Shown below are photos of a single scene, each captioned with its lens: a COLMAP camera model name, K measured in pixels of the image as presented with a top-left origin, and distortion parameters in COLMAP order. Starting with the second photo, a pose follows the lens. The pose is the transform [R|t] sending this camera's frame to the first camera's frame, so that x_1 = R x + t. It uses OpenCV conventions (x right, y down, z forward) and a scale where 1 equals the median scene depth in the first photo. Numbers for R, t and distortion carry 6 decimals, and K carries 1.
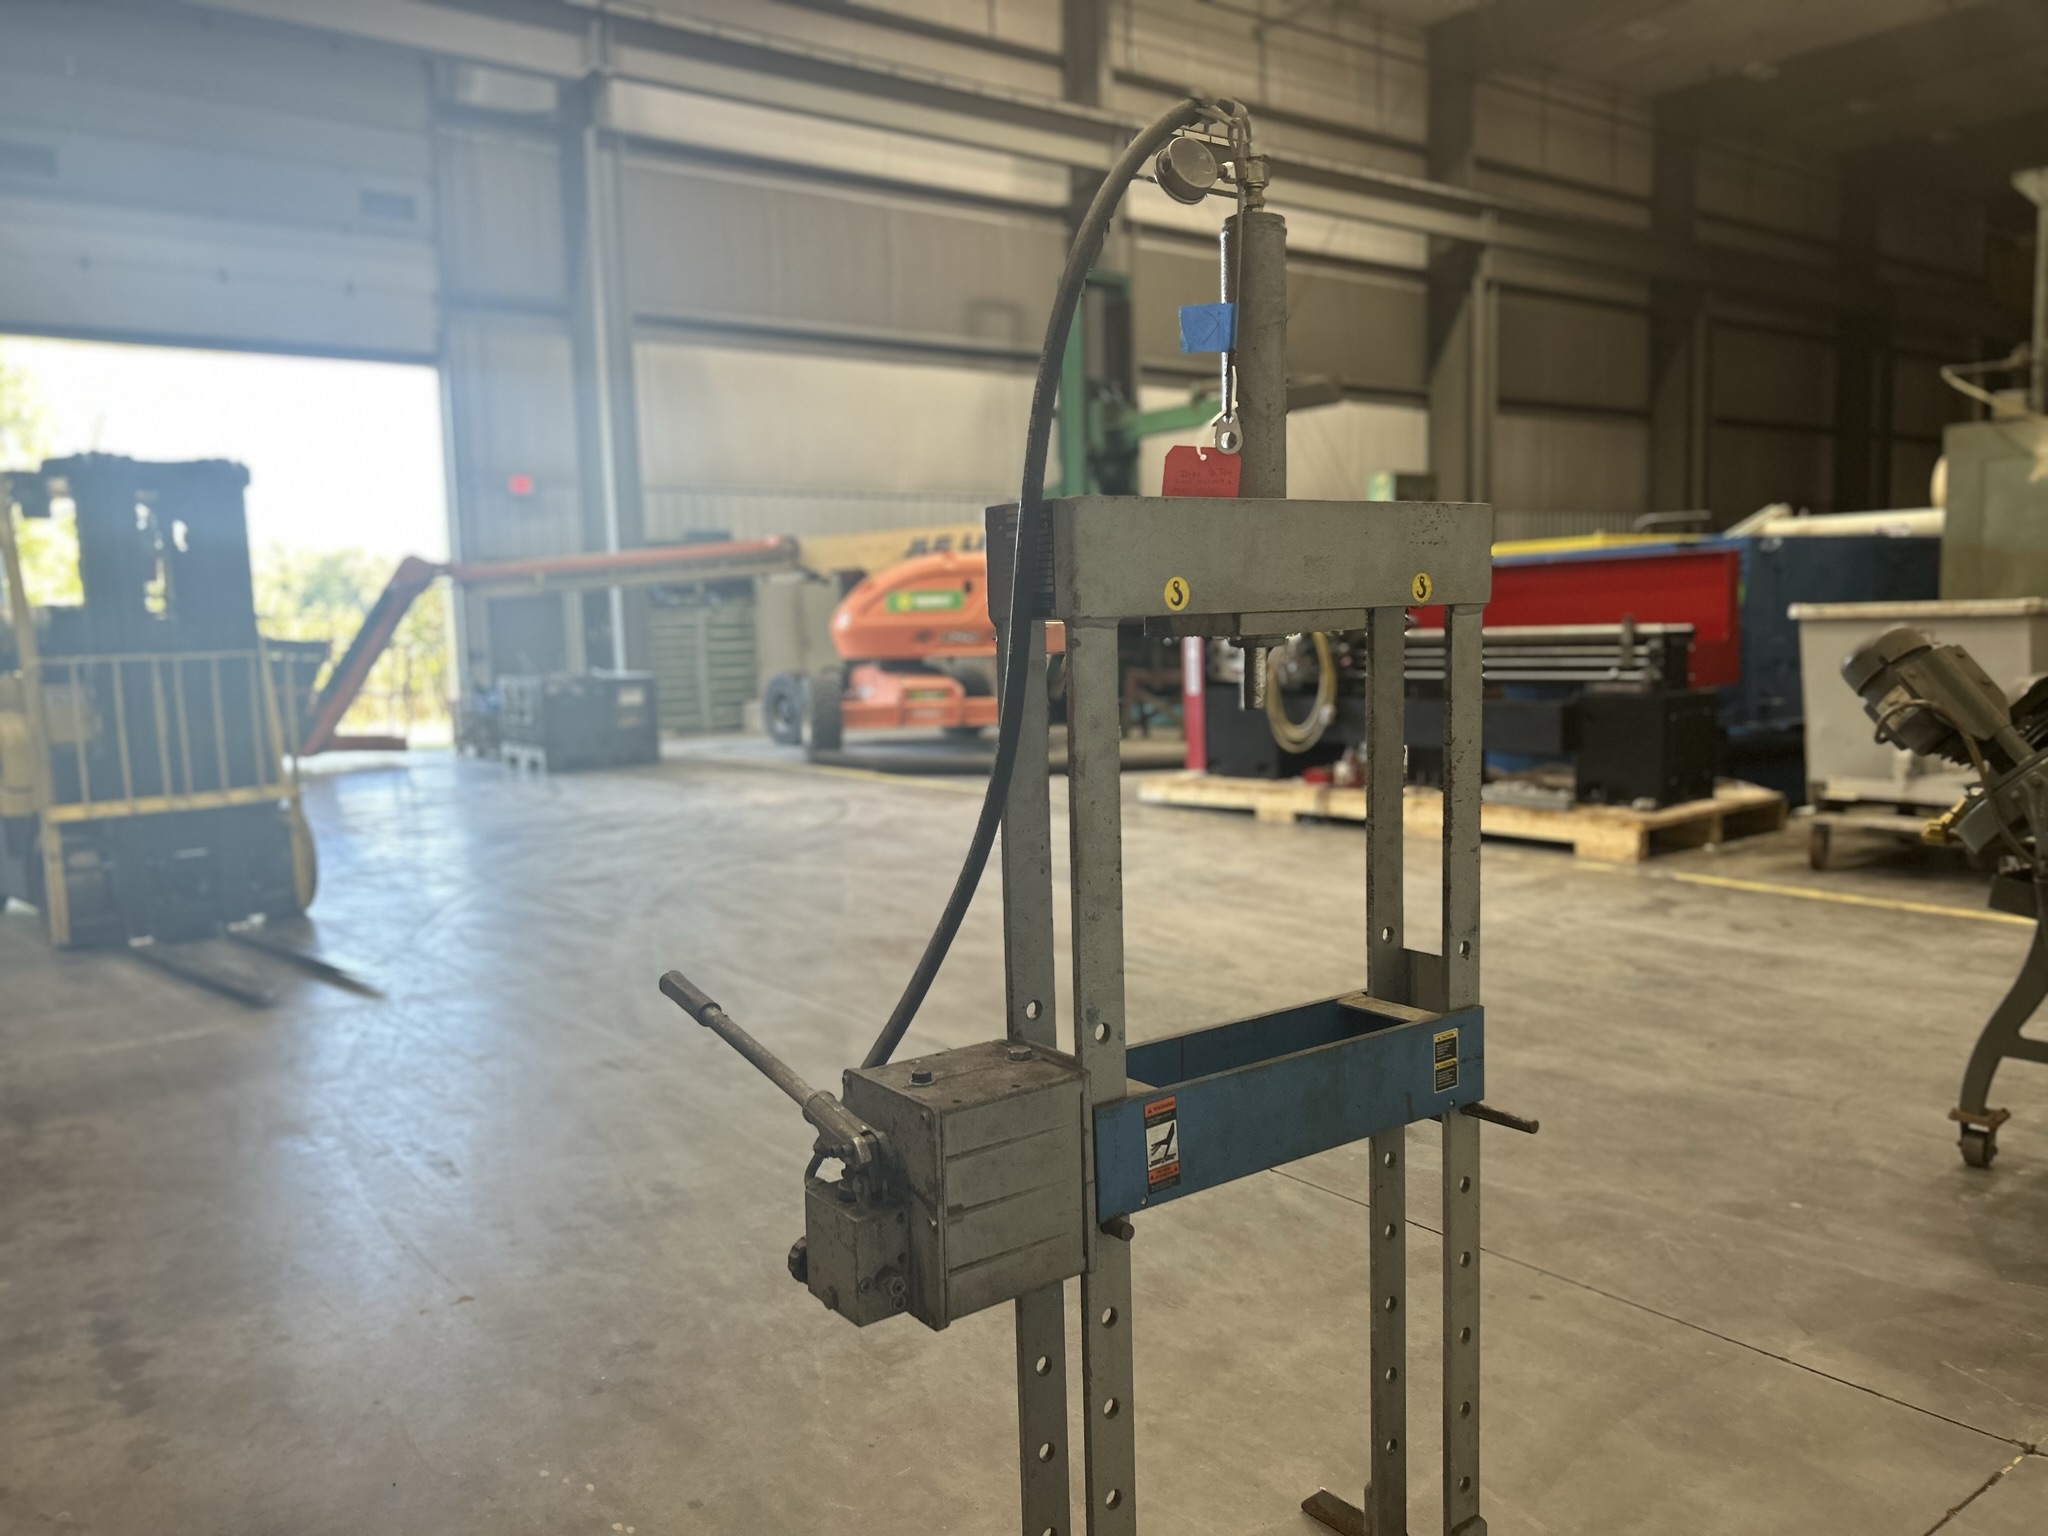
lens RADIAL K [[1543.0, 0, 1021.9], [0, 1543.0, 789.2], [0, 0, 1]] dist [0.020824, -0.029006]
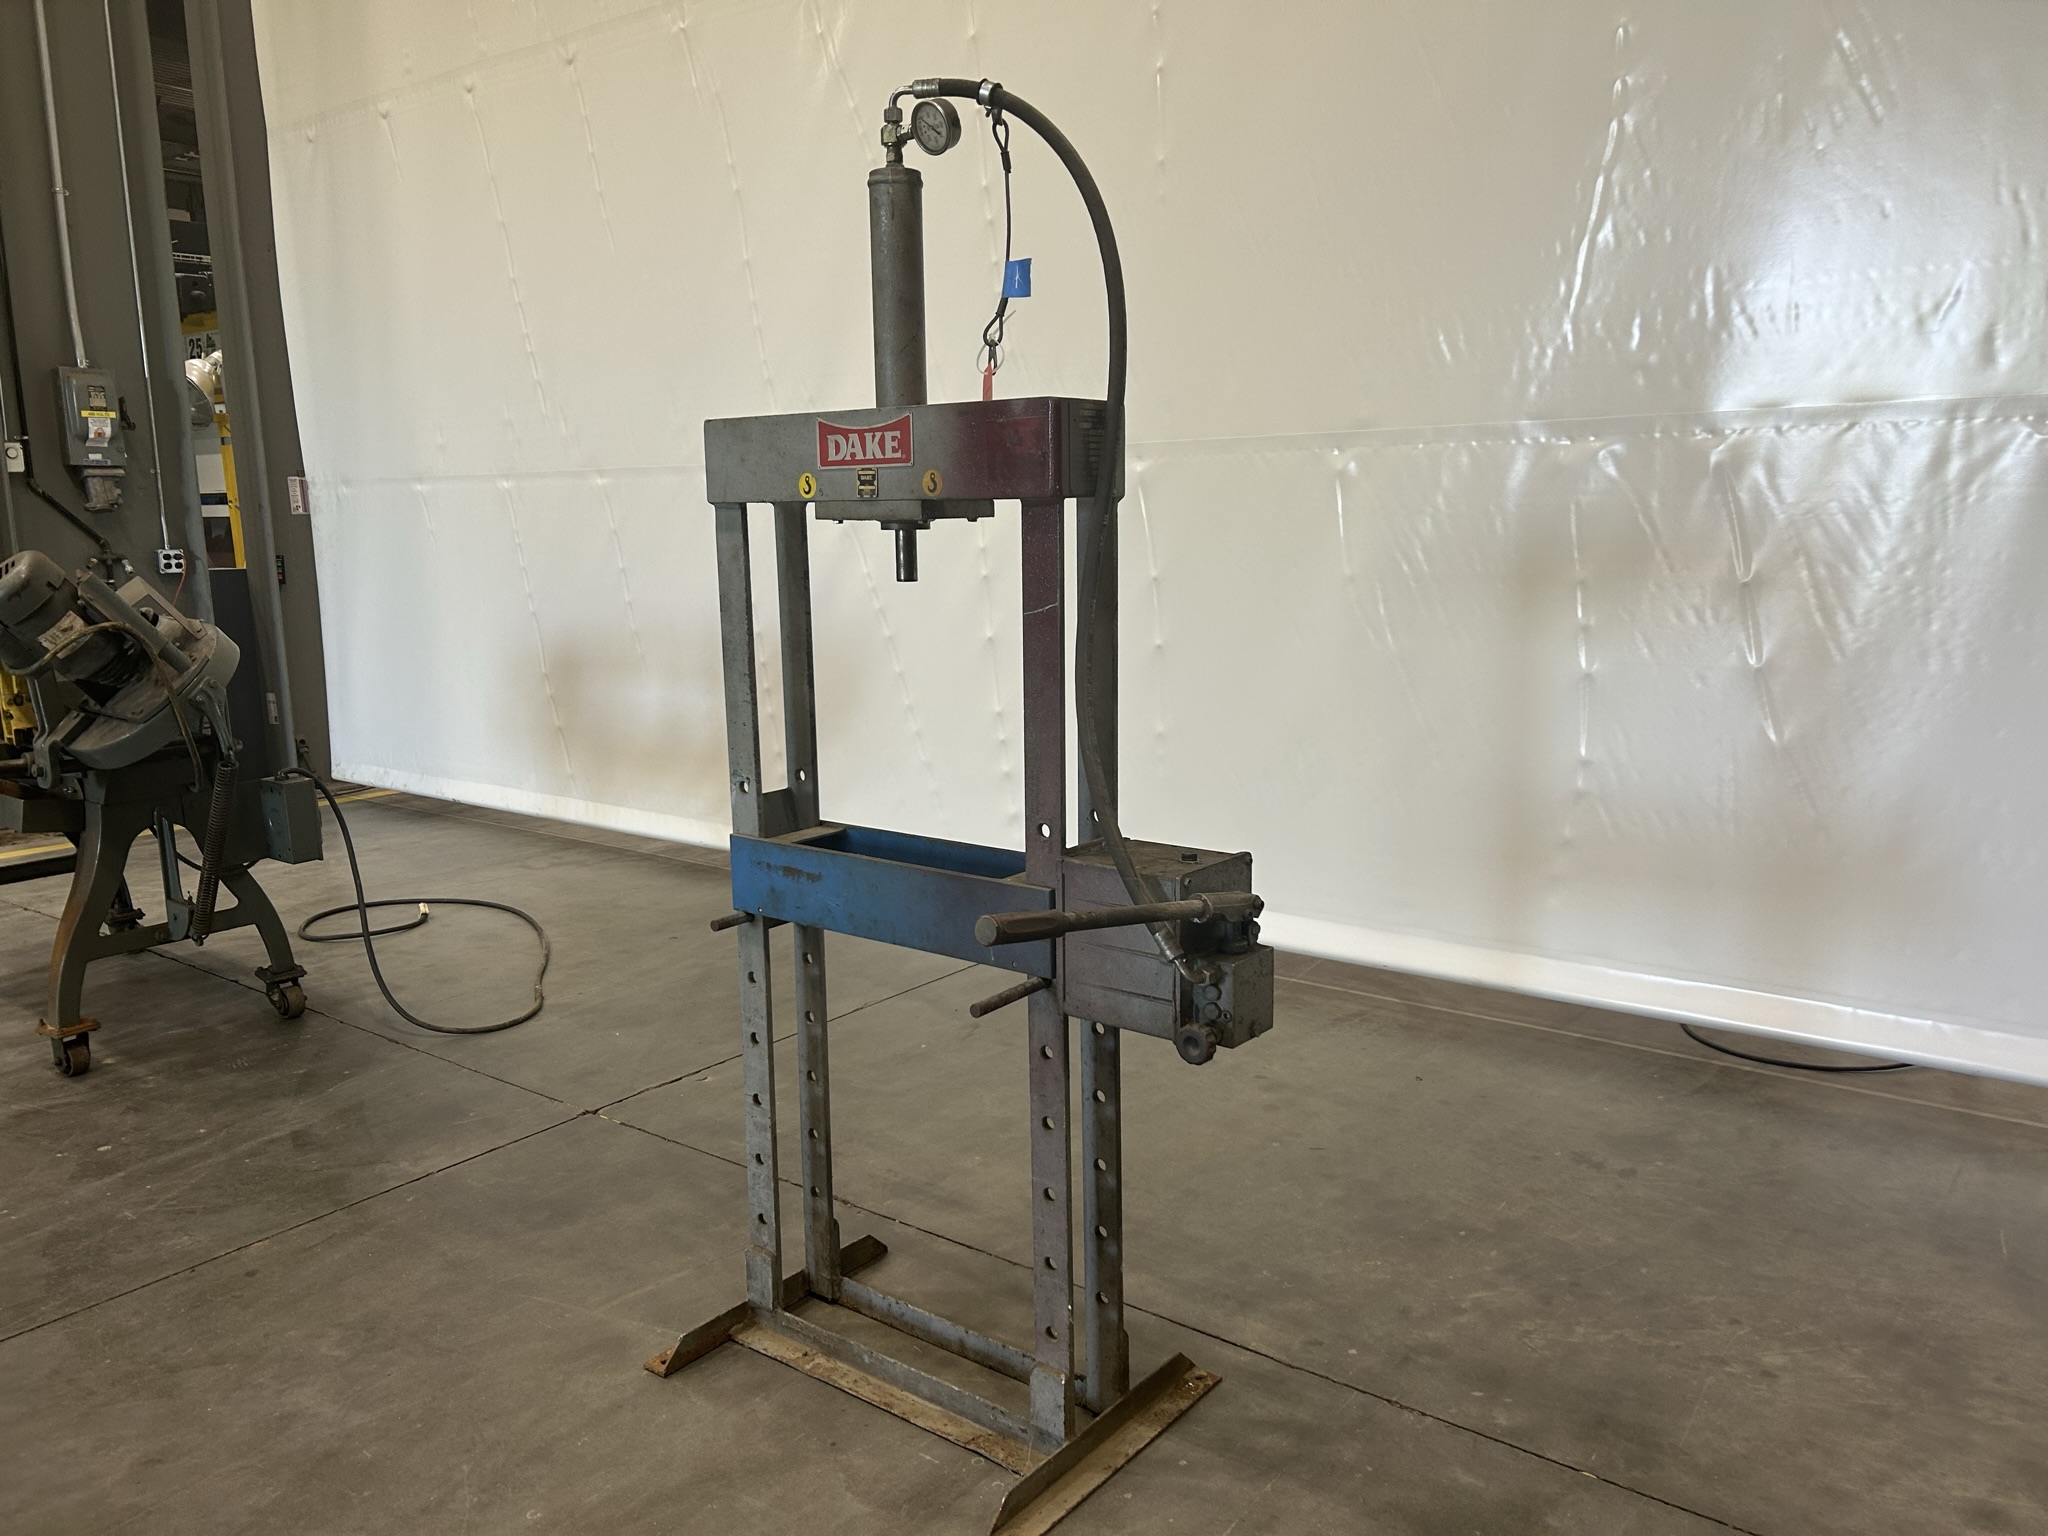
lens RADIAL K [[1543.0, 0, 1022.8], [0, 1543.0, 776.9], [0, 0, 1]] dist [0.020824, -0.029006]
pose [[-0.268136, -0.136677, 0.953636, -0.630297], [0.136281, 0.974549, 0.177993, -0.061401], [-0.953693, 0.177689, -0.242686, 0.731851]]
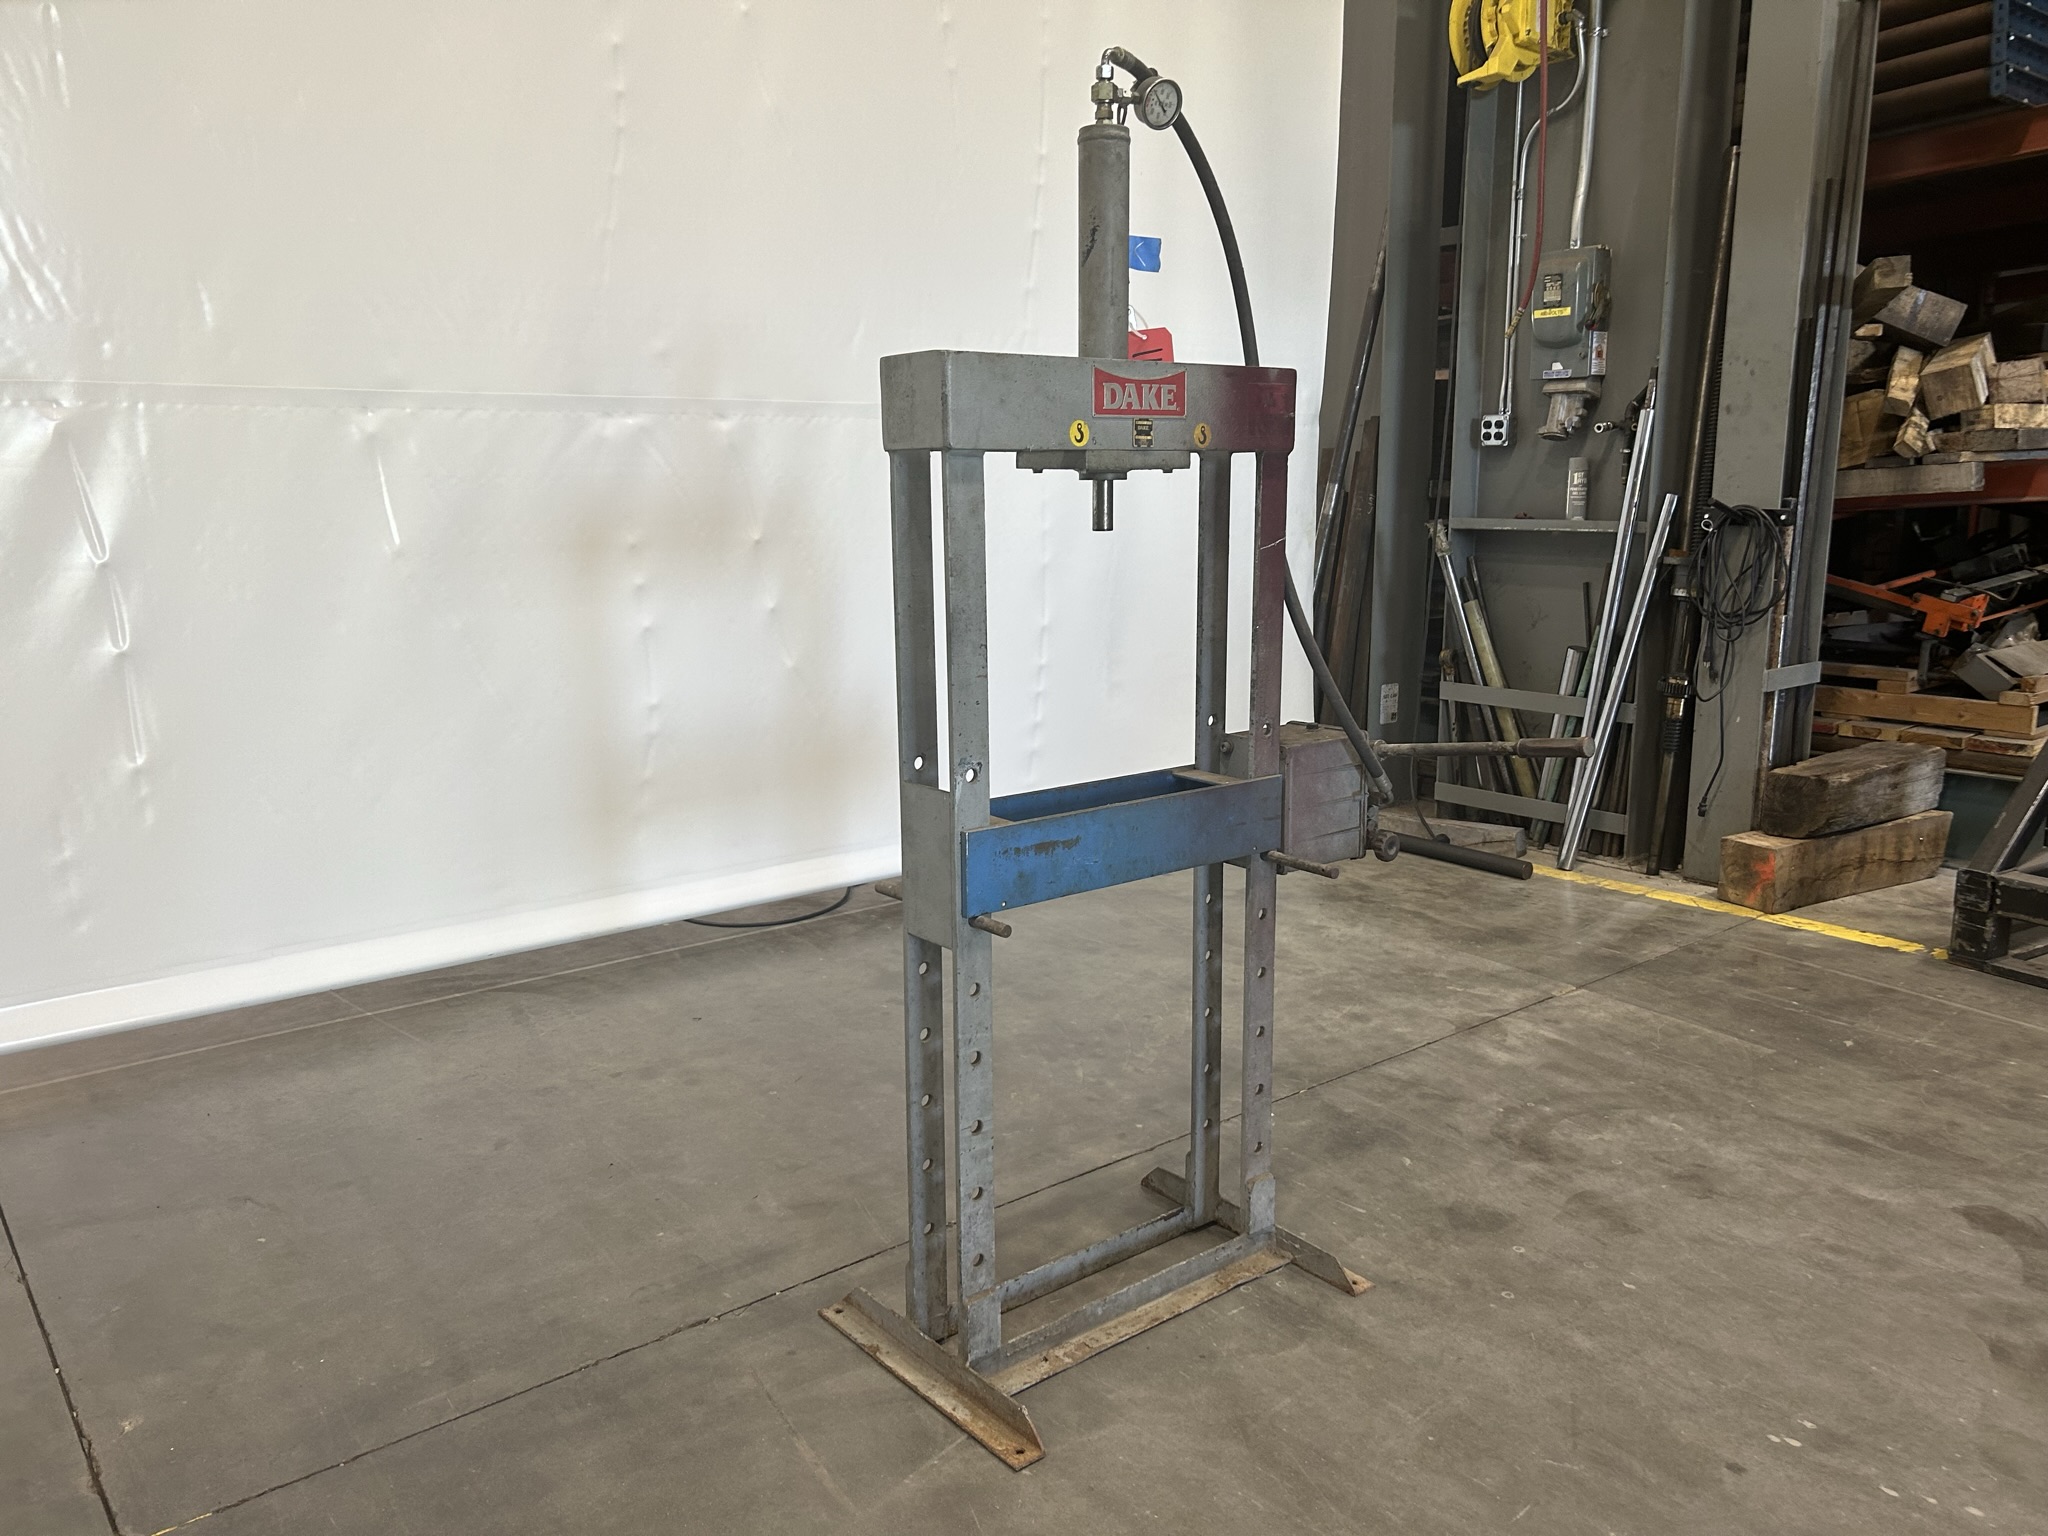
lens RADIAL K [[1543.0, 0, 1033.5], [0, 1543.0, 768.7], [0, 0, 1]] dist [0.020824, -0.029006]
pose [[-0.998314, 0.041113, -0.040983, 0.158640], [0.026633, 0.951679, 0.305938, -0.148907], [0.051580, 0.304331, -0.951169, 1.335289]]
